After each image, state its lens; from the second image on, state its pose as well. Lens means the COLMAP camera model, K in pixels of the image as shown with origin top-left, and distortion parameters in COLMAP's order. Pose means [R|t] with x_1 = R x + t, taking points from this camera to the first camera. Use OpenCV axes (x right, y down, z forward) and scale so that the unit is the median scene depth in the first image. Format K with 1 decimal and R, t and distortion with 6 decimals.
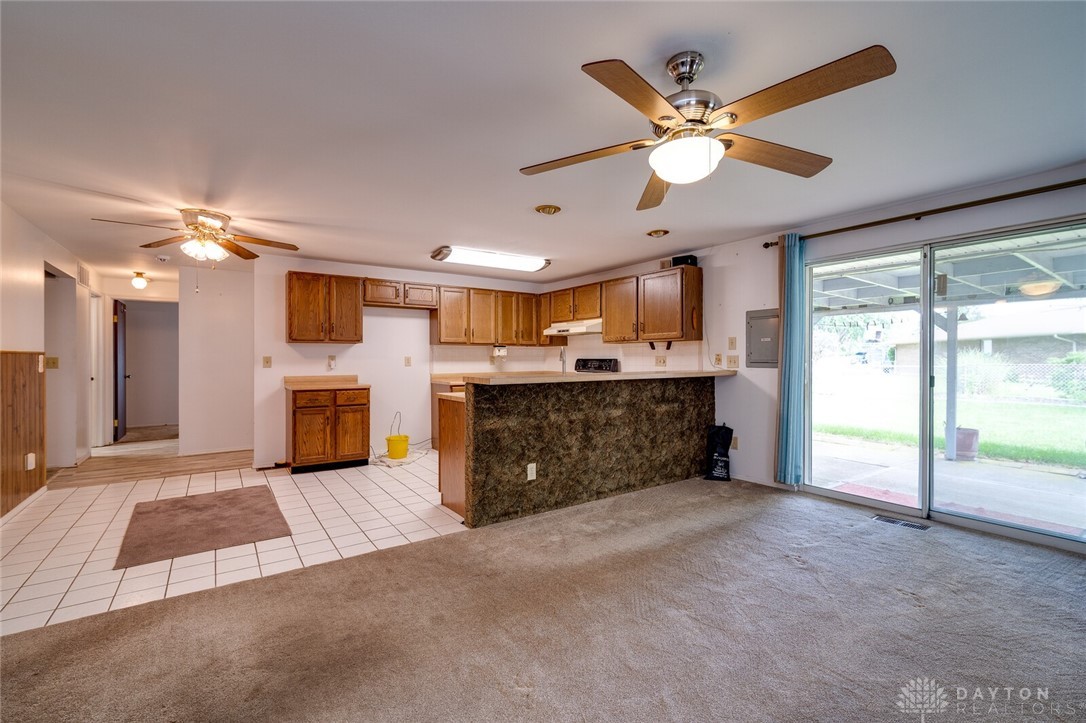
lens RADIAL K [[473.3, 0, 541.8], [0, 473.3, 362.4], [0, 0, 1]] dist [0.002602, -0.000205]
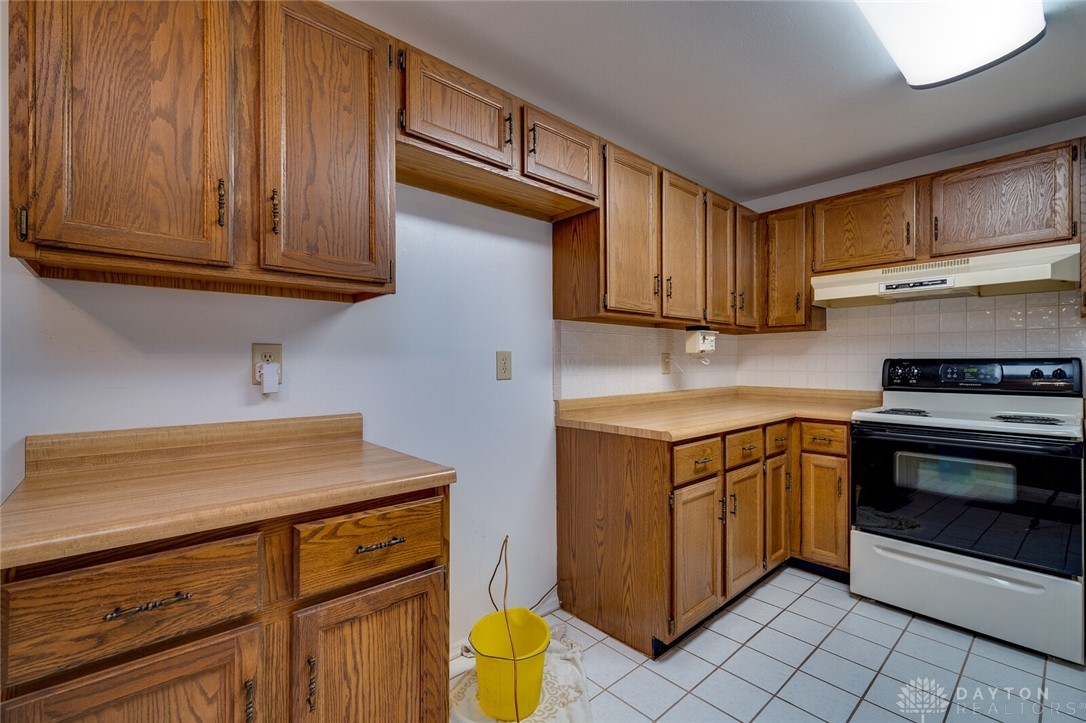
lens RADIAL K [[473.3, 0, 544.4], [0, 473.3, 364.9], [0, 0, 1]] dist [0.002602, -0.000205]
pose [[0.990970, -0.001115, 0.134076, -0.304751], [0.001751, 0.999988, -0.004624, -0.000994], [-0.134070, 0.004817, 0.990960, 0.674162]]
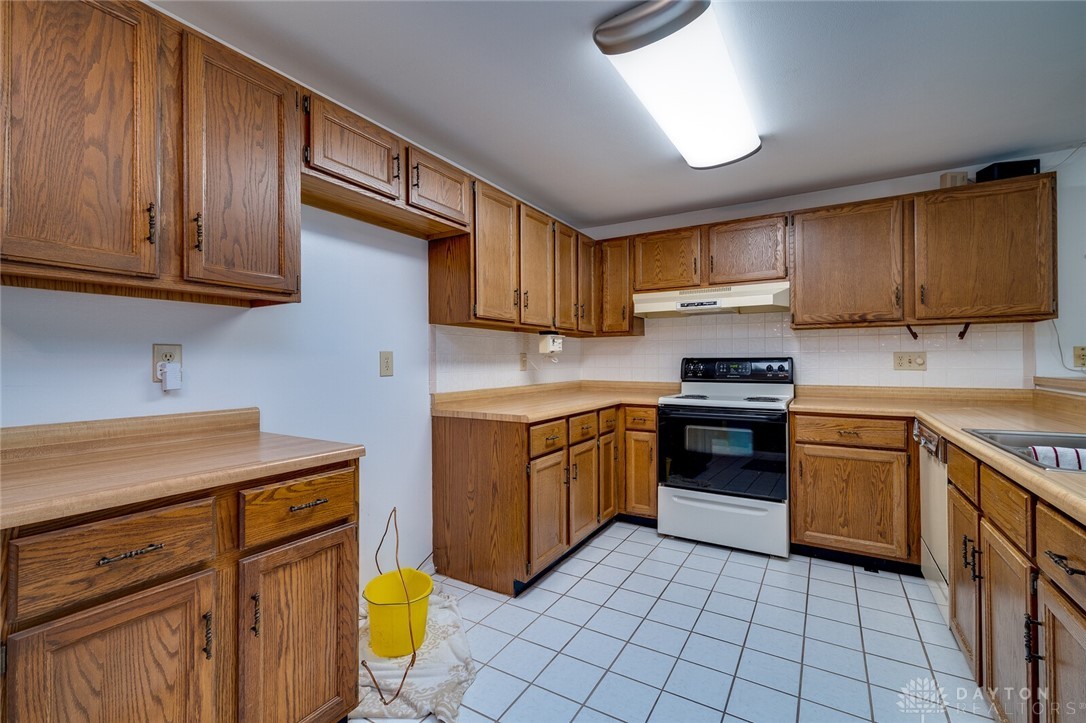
lens RADIAL K [[473.3, 0, 545.4], [0, 473.3, 359.5], [0, 0, 1]] dist [0.002602, -0.000205]
pose [[0.906675, -0.000783, 0.421830, -0.333543], [0.006253, 0.999913, -0.011583, -0.000415], [-0.421784, 0.013140, 0.906601, 0.607761]]
